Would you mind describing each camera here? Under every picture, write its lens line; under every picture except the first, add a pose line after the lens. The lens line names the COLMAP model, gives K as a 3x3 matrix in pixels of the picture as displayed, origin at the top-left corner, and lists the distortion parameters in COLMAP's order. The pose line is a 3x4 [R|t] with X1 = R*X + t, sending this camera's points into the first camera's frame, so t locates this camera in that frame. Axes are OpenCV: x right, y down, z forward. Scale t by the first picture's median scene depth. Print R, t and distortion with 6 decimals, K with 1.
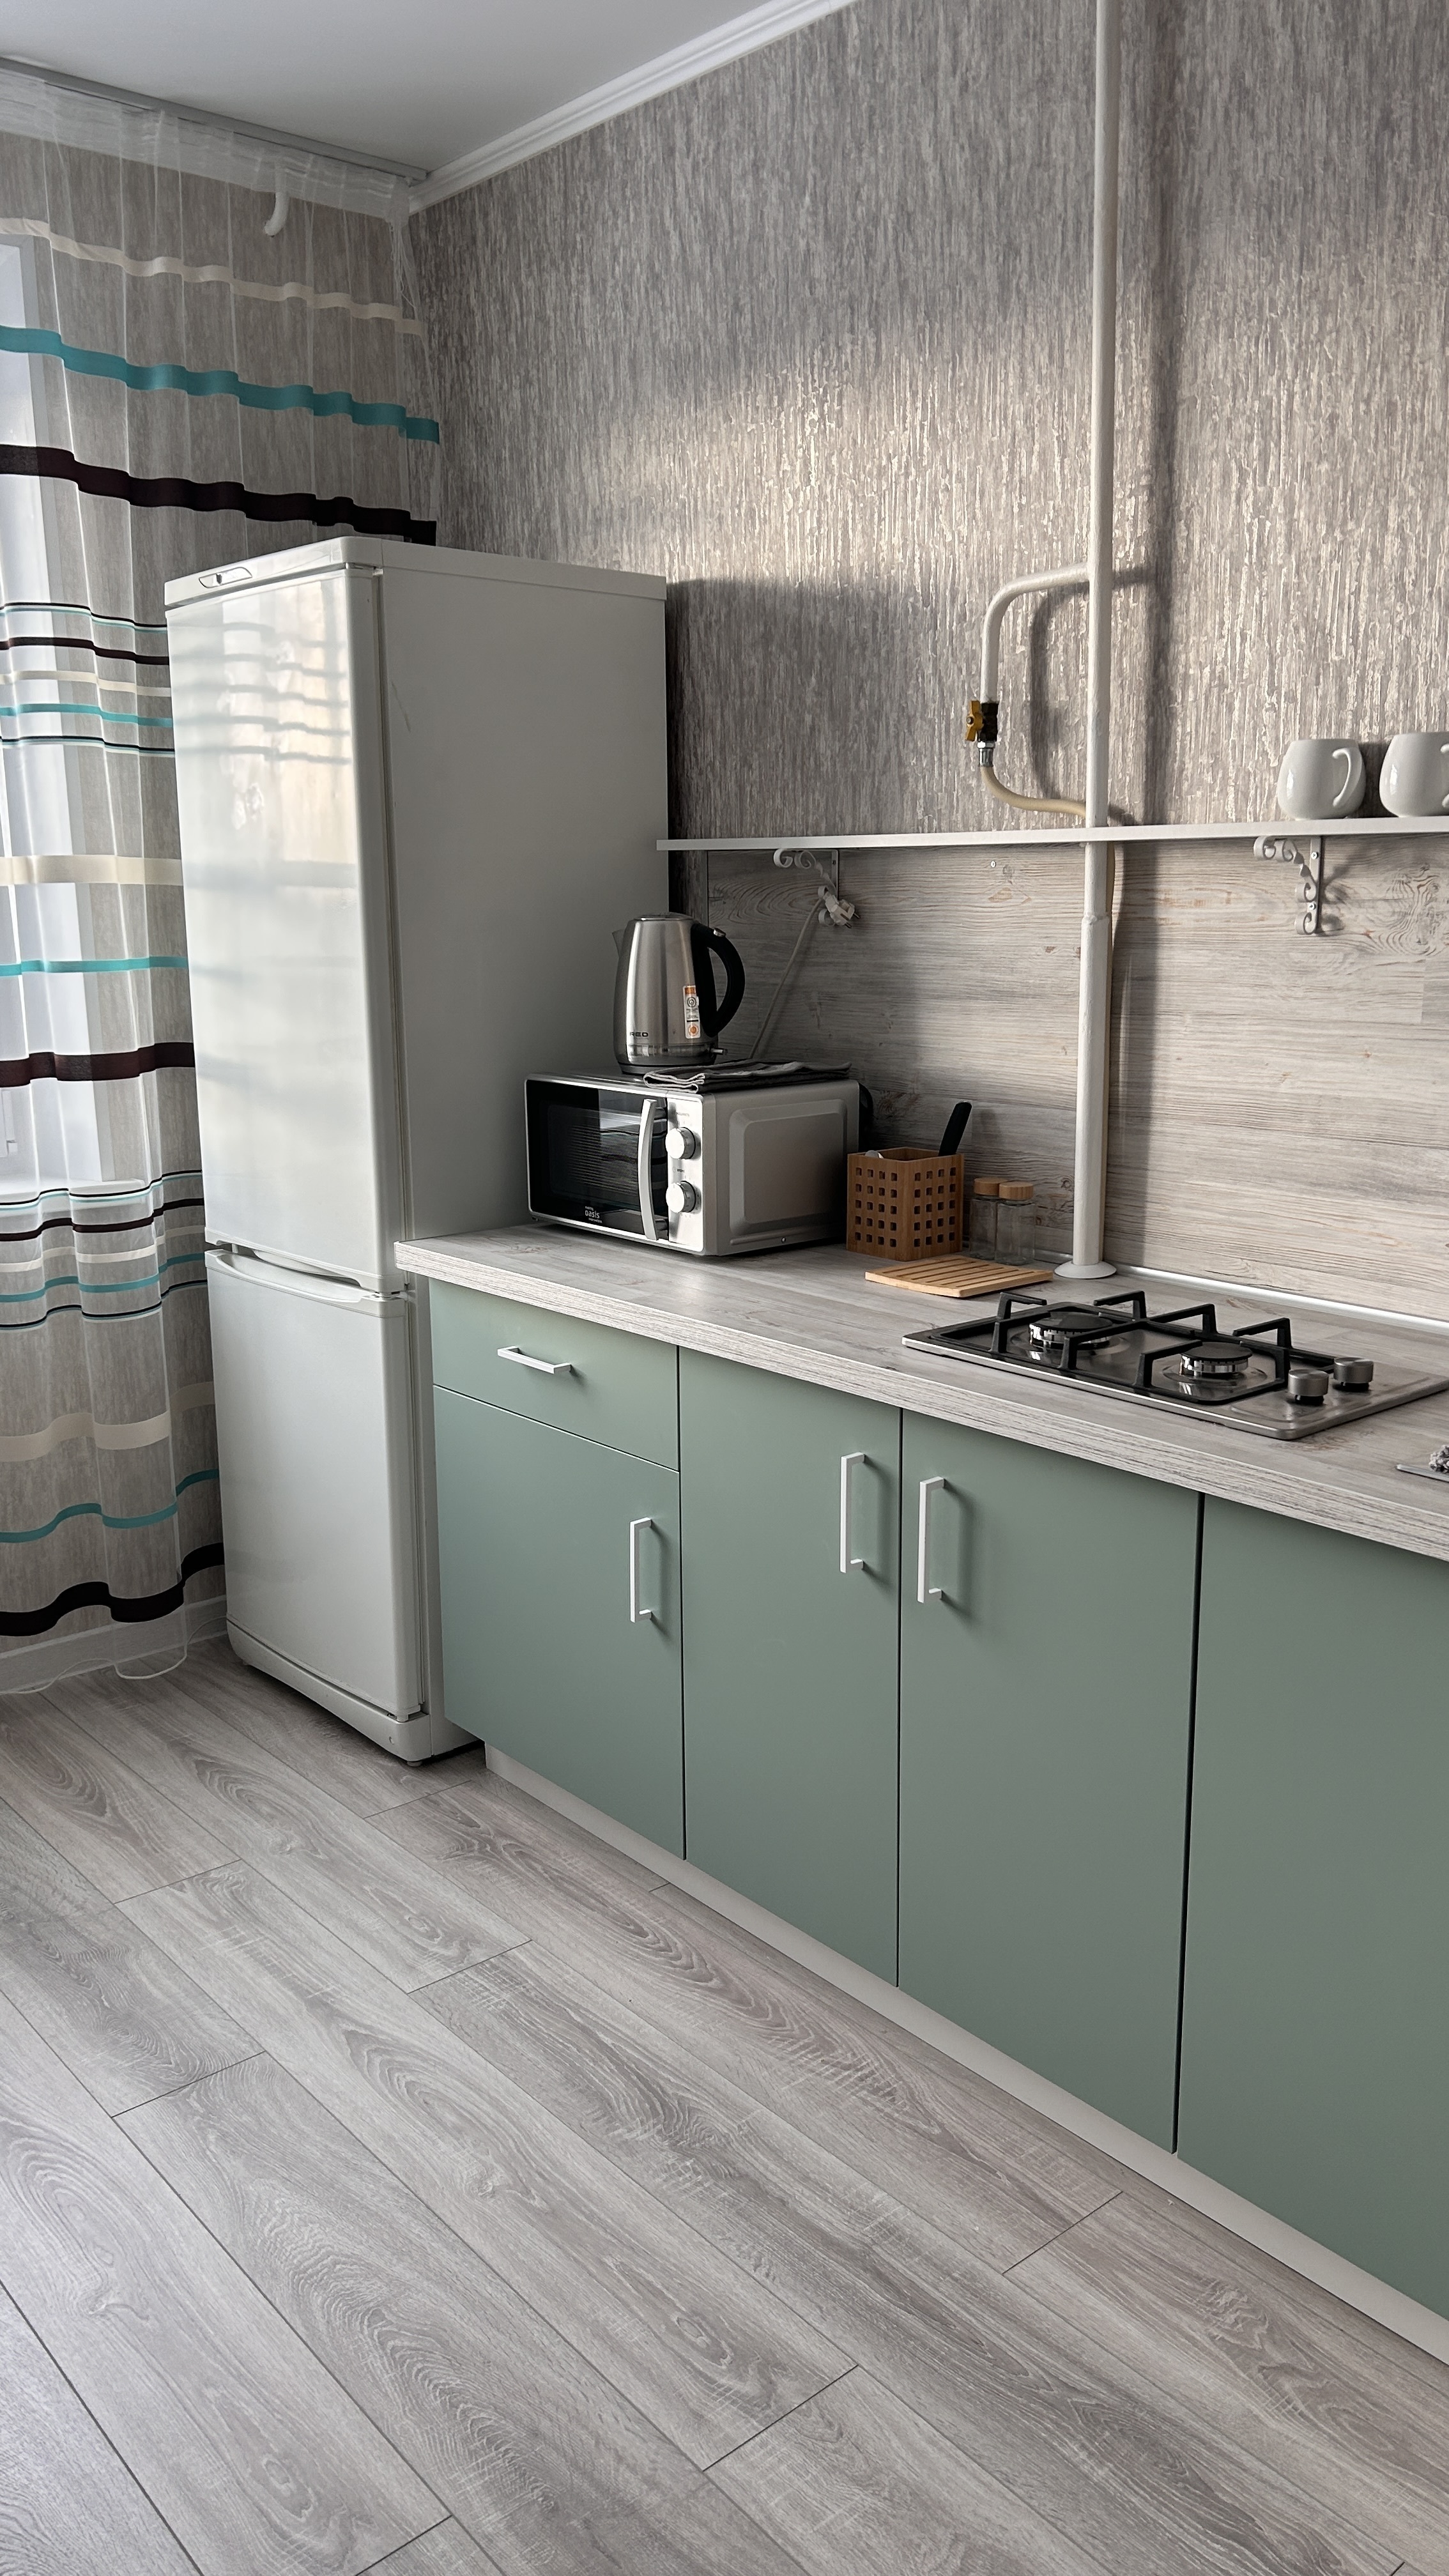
lens RADIAL K [[1930.8, 0, 724.5], [0, 1930.8, 1288.0], [0, 0, 1]] dist [0.005598, -0.070609]
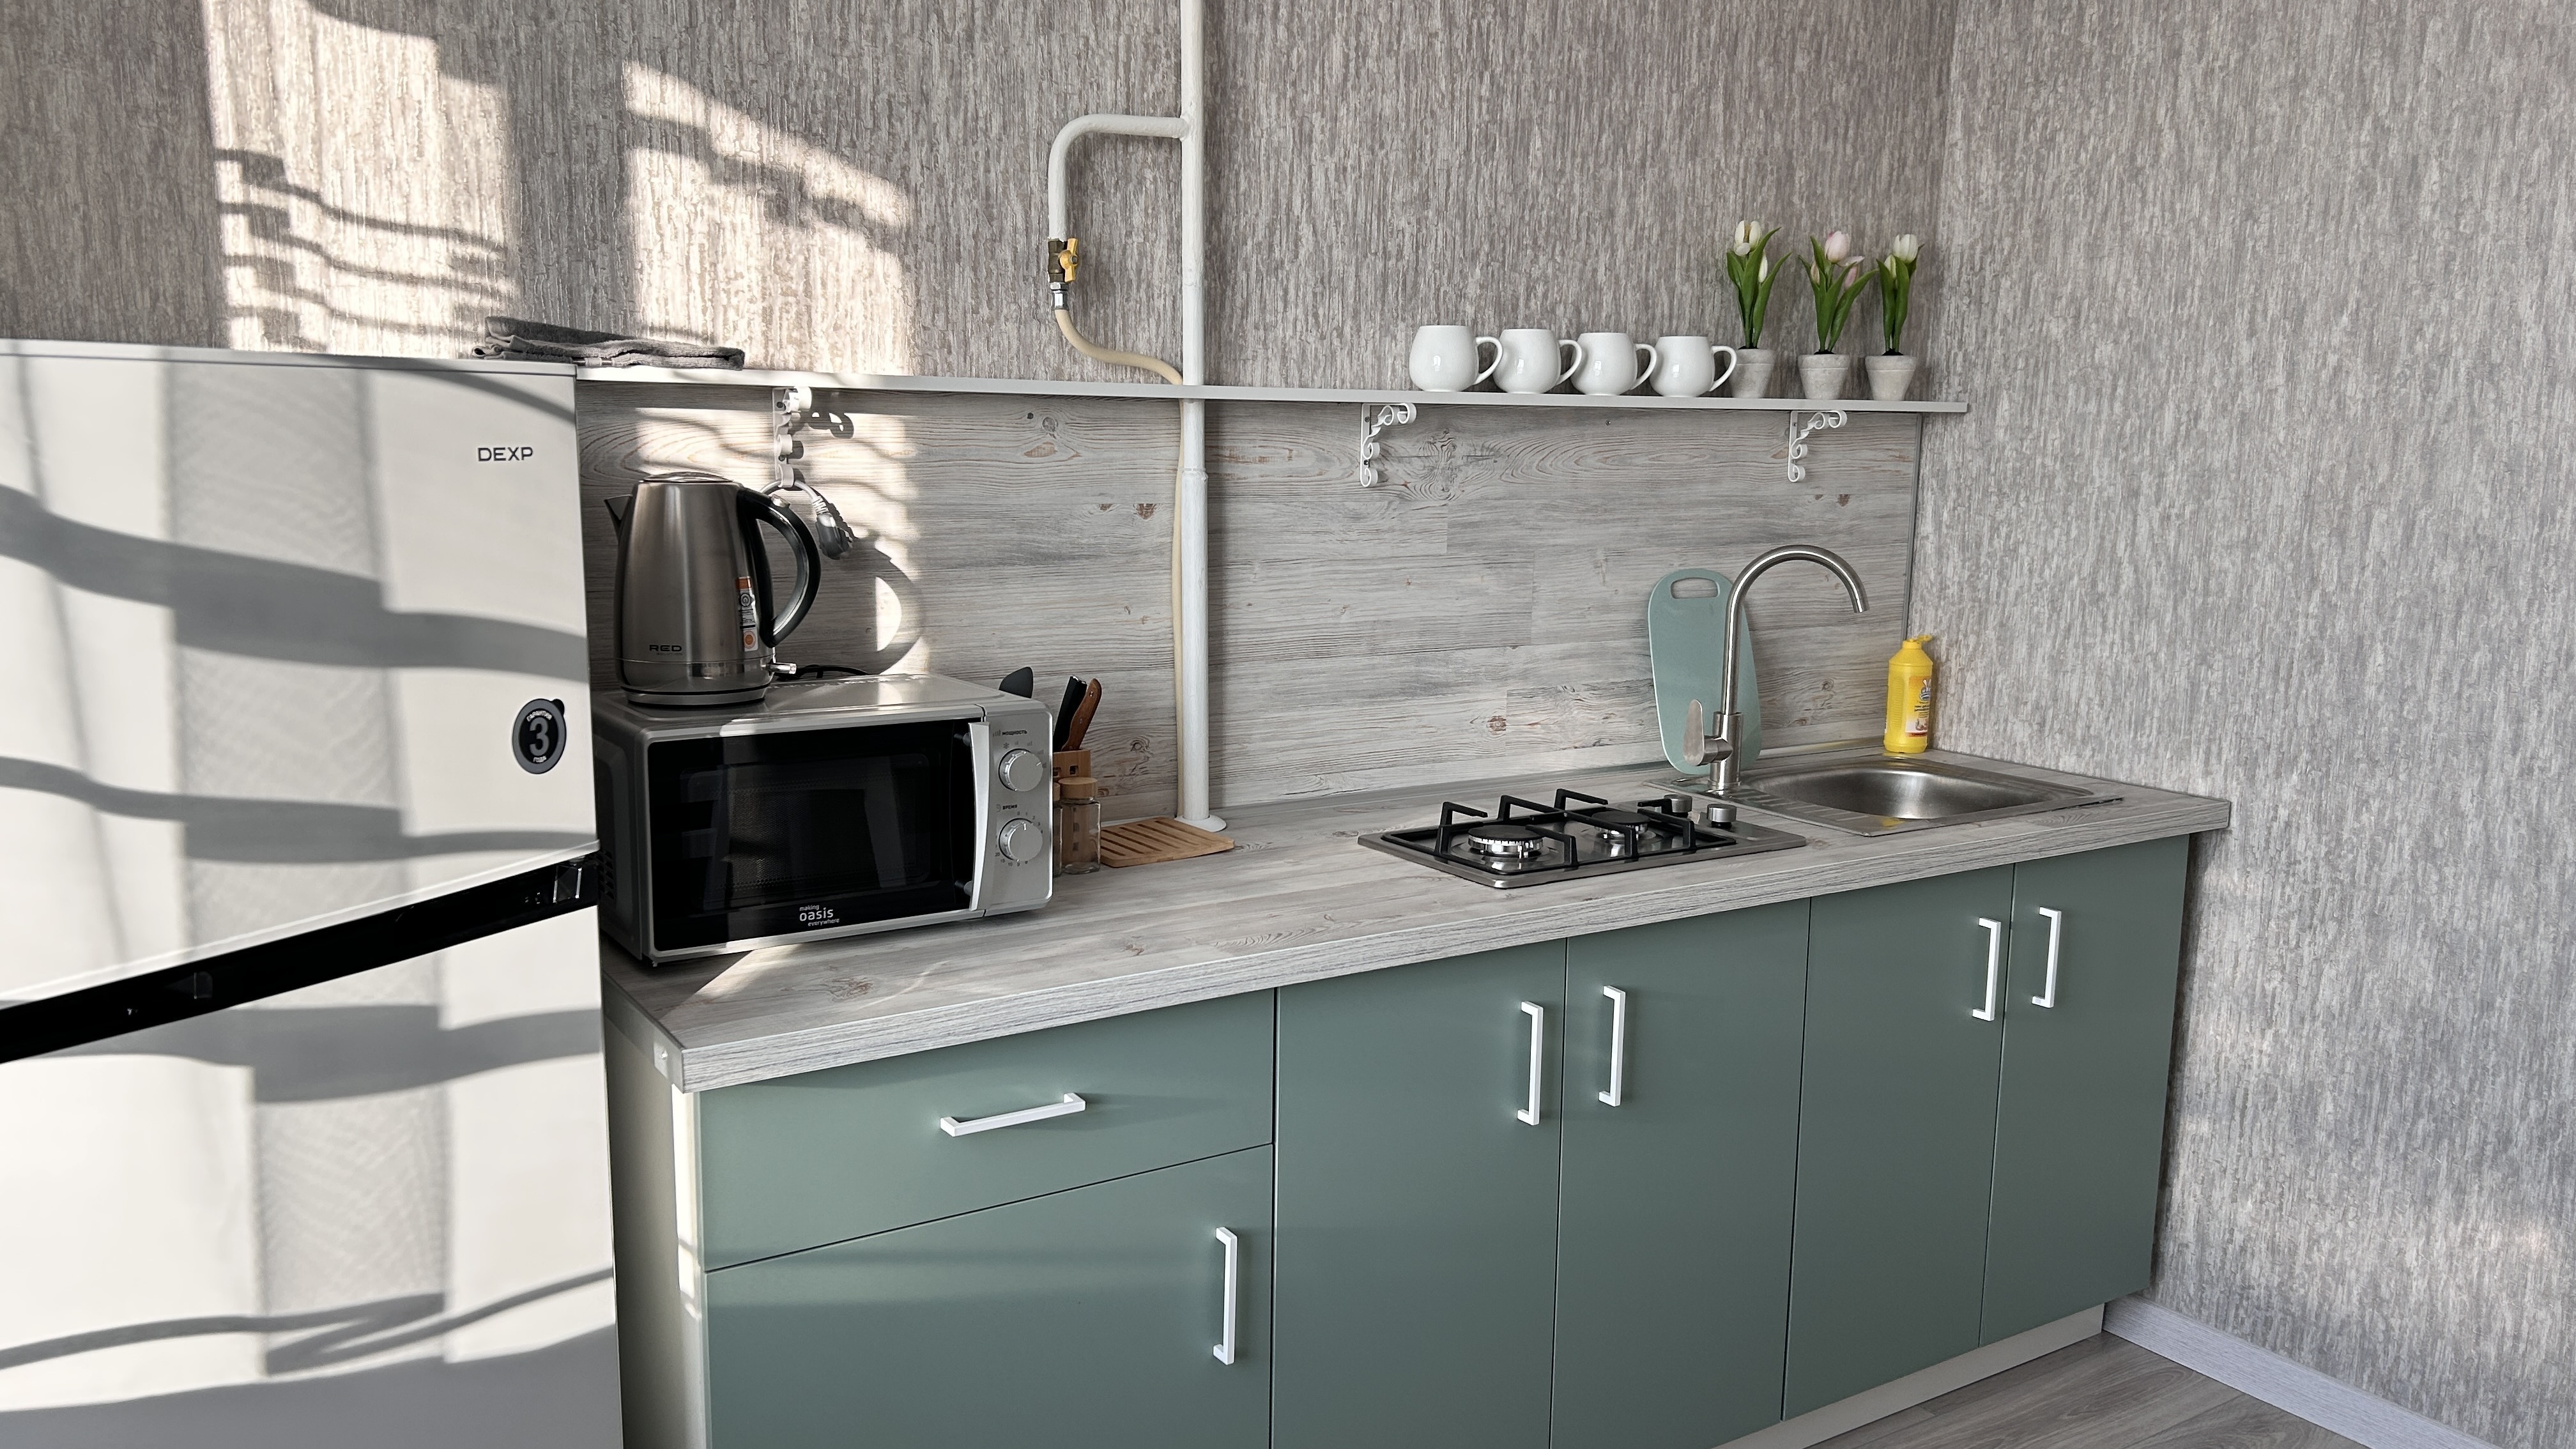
lens RADIAL K [[1930.8, 0, 1288.0], [0, 1930.8, 724.5], [0, 0, 1]] dist [0.005598, -0.070609]
pose [[0.128011, -0.137521, 0.982192, -0.850920], [0.189590, 0.975470, 0.111870, -0.176564], [-0.973483, 0.171893, 0.150943, 0.866917]]
